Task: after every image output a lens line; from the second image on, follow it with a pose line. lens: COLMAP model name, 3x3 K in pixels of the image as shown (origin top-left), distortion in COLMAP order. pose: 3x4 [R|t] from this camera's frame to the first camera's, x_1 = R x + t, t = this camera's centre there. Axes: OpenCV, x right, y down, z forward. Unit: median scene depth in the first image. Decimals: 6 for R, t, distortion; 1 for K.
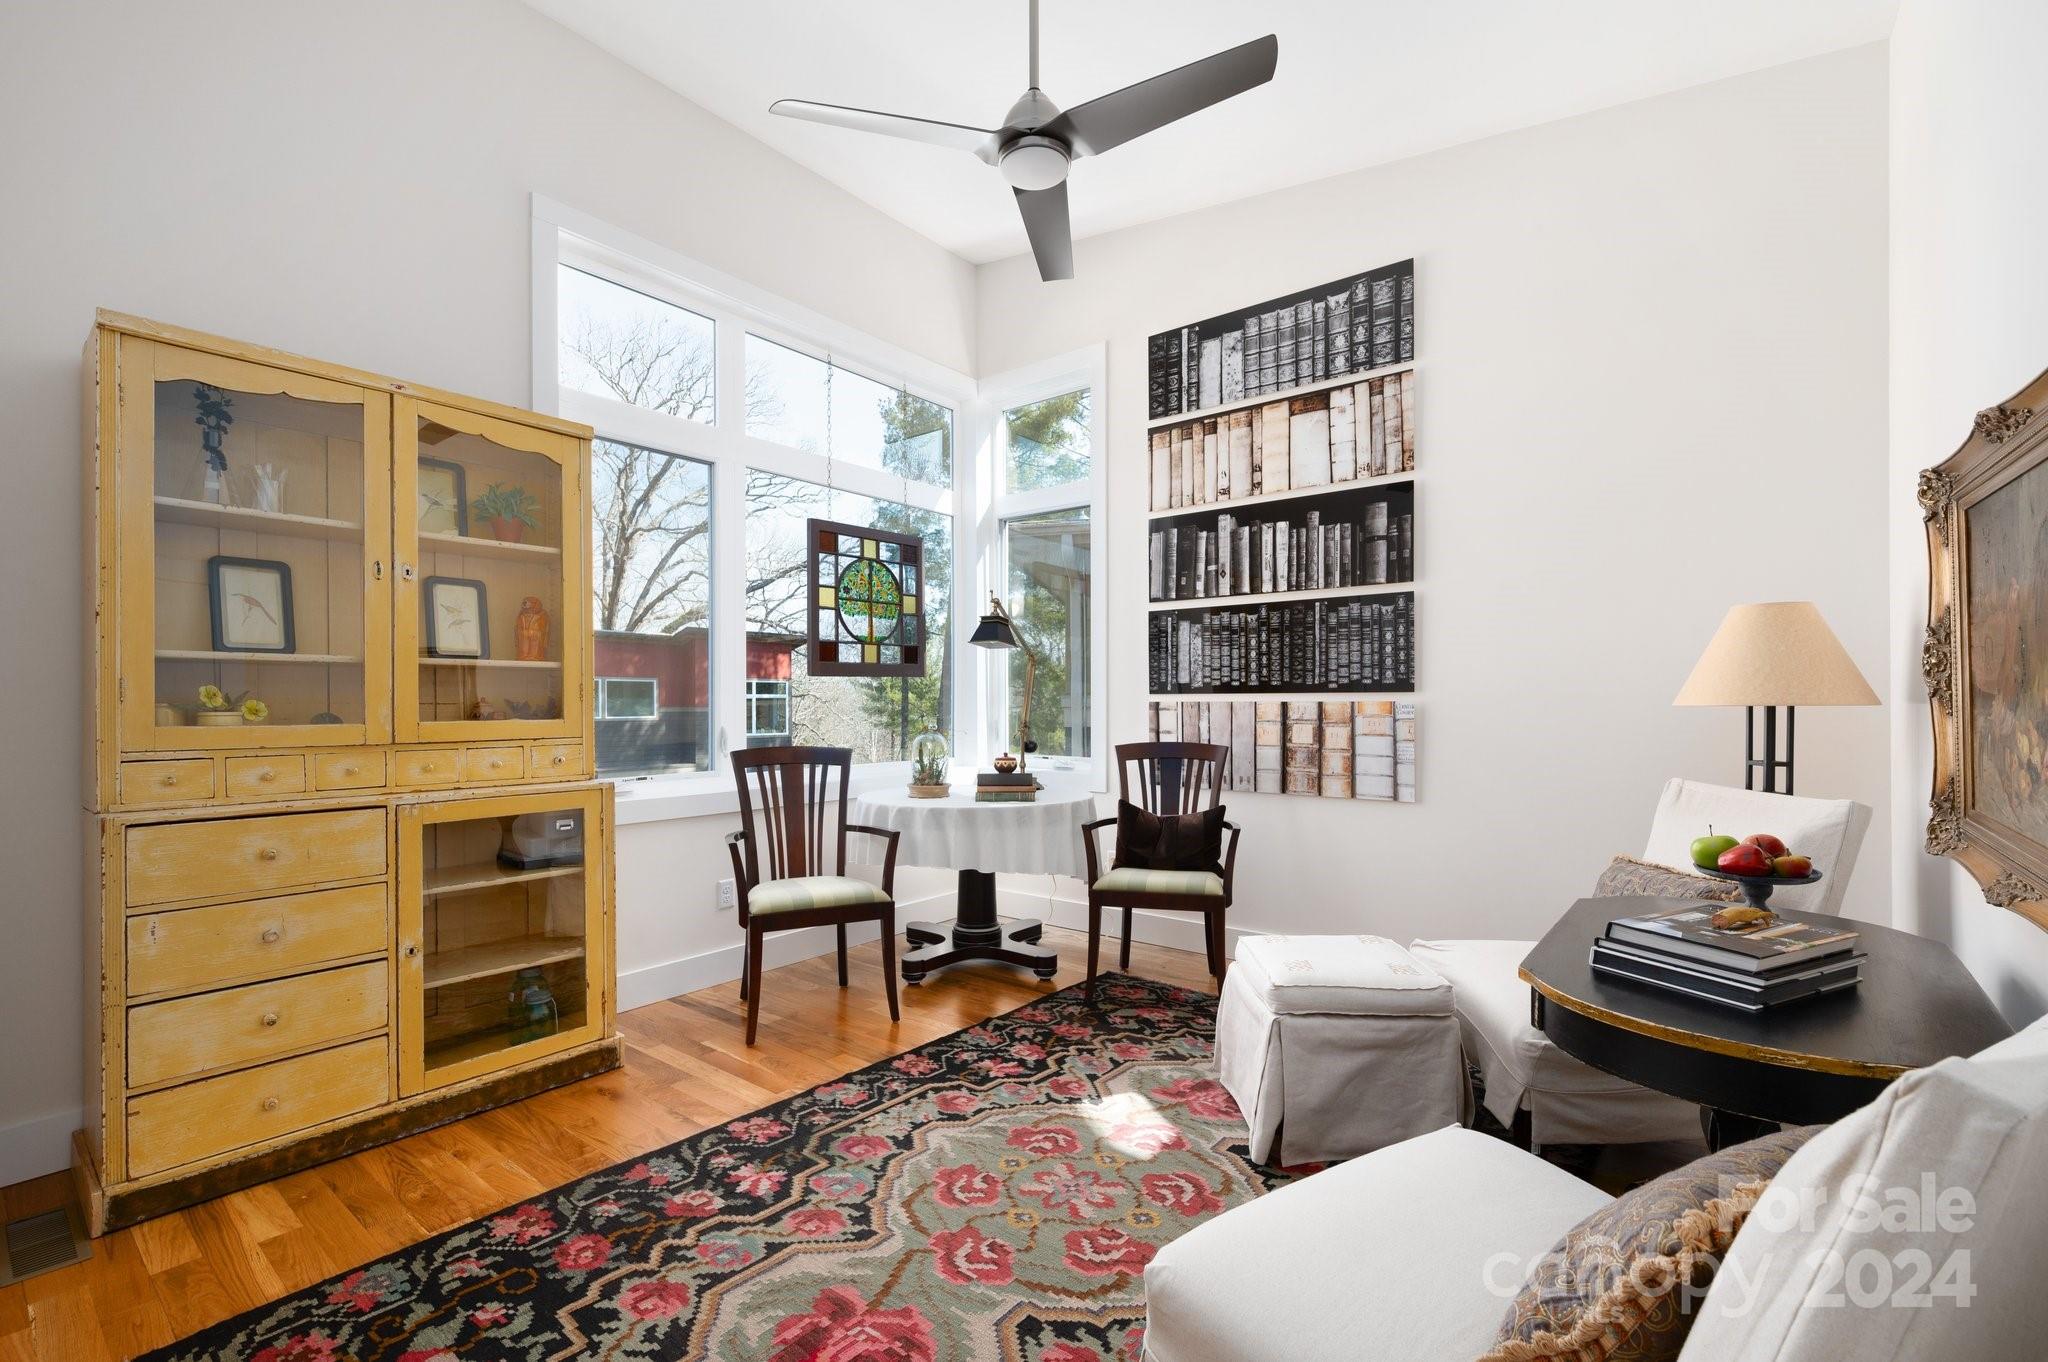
lens RADIAL K [[898.9, 0, 1028.2], [0, 898.9, 693.9], [0, 0, 1]] dist [-0.012131, 0.000006]
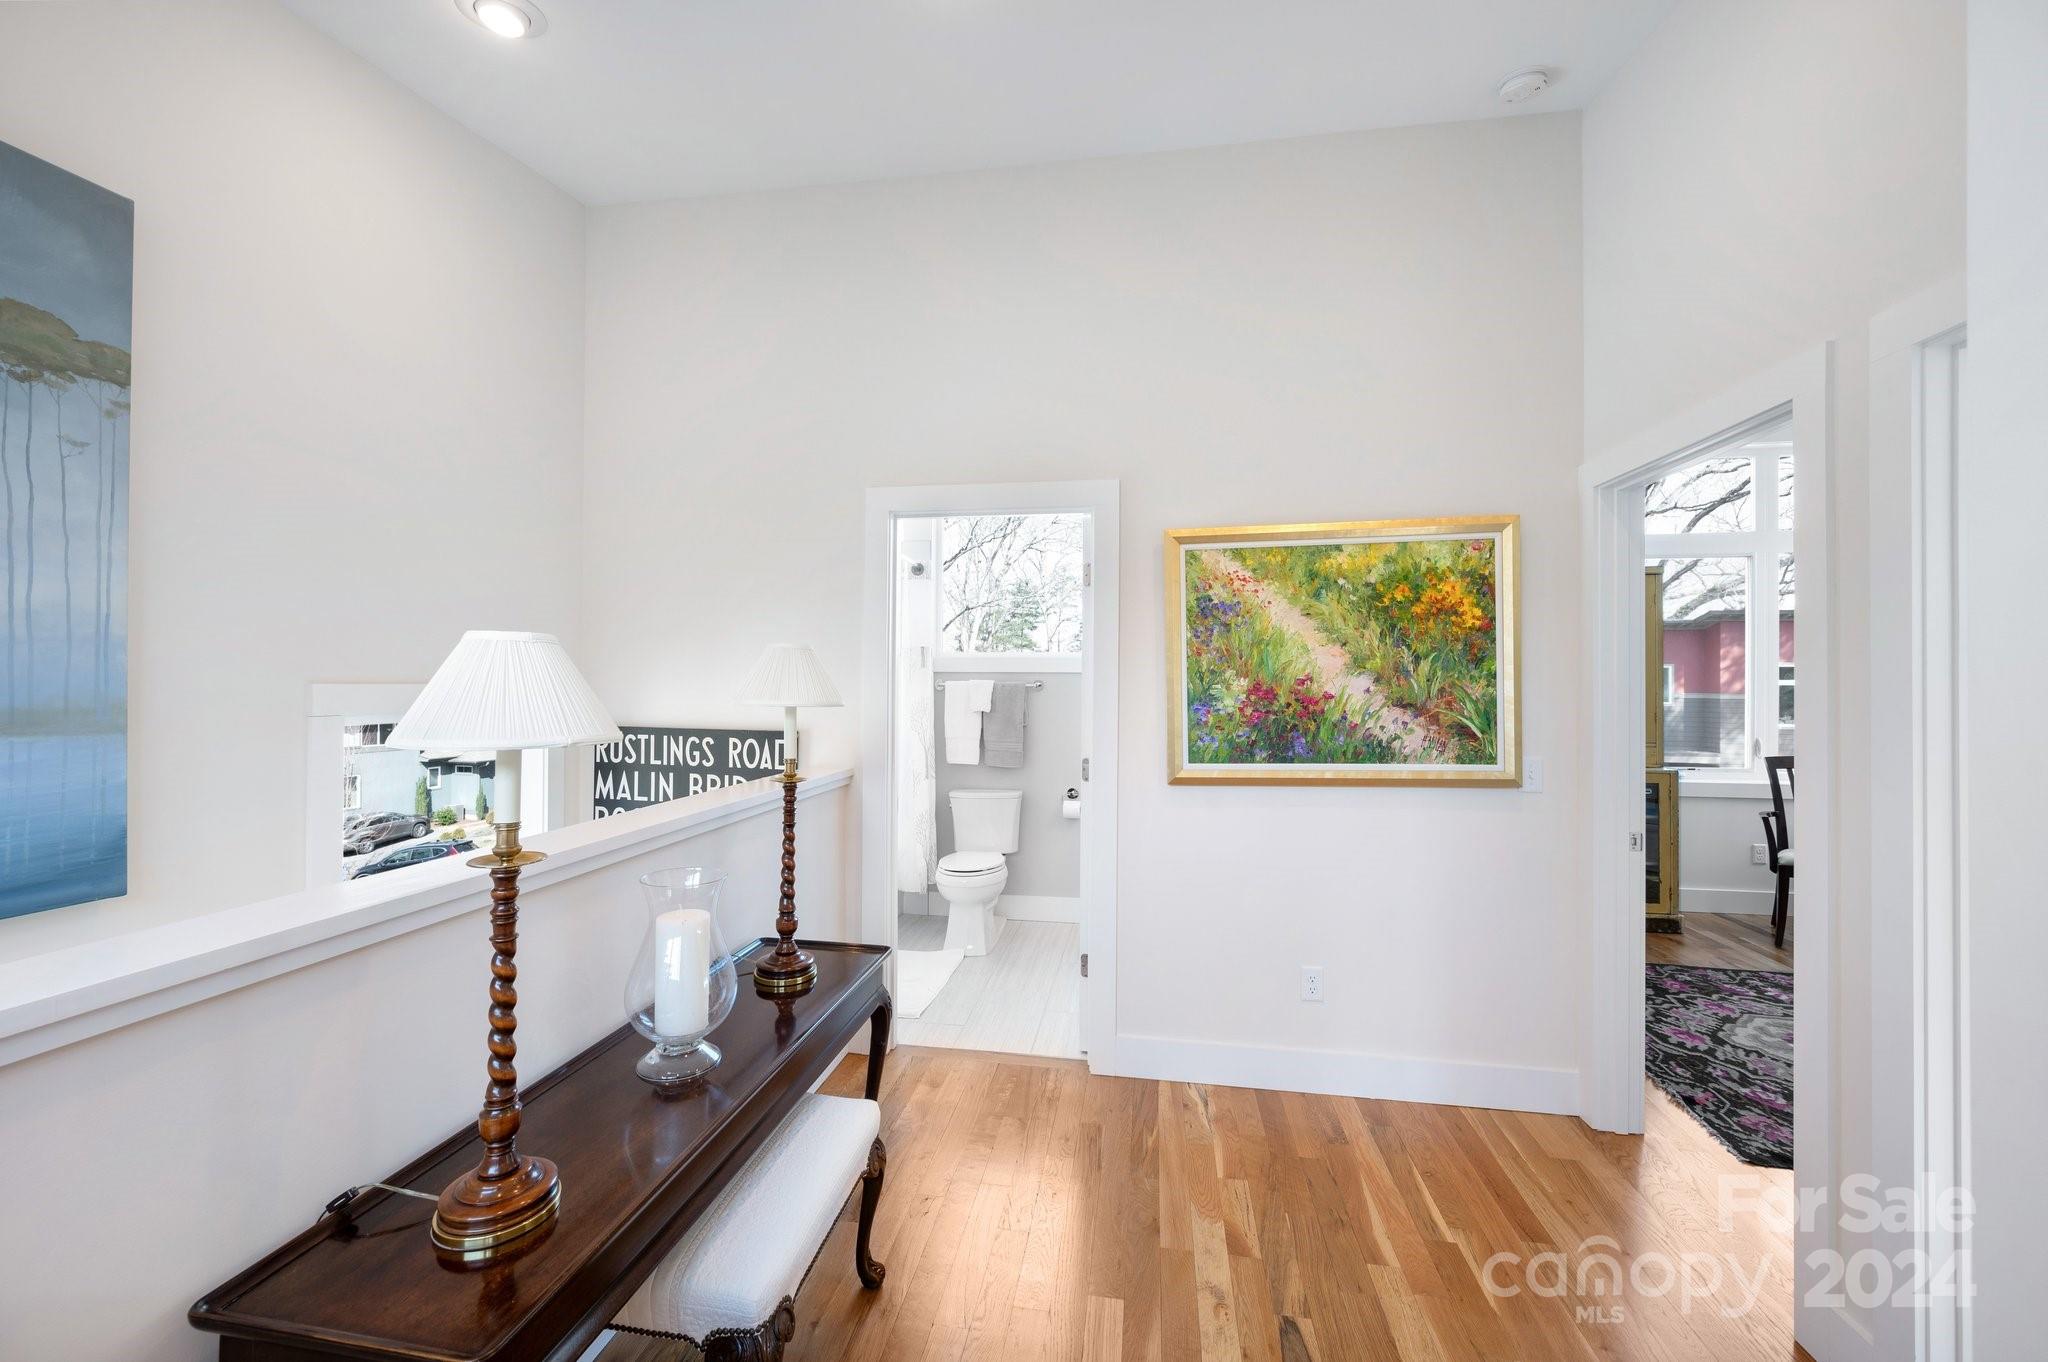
lens RADIAL K [[821.8, 0, 1026.1], [0, 821.8, 681.5], [0, 0, 1]] dist [-0.002688, 0.000549]
pose [[0.491795, 0.005260, -0.870695, 0.308238], [-0.000331, 0.999983, 0.005854, -0.085962], [0.870711, -0.002591, 0.491788, -0.905738]]
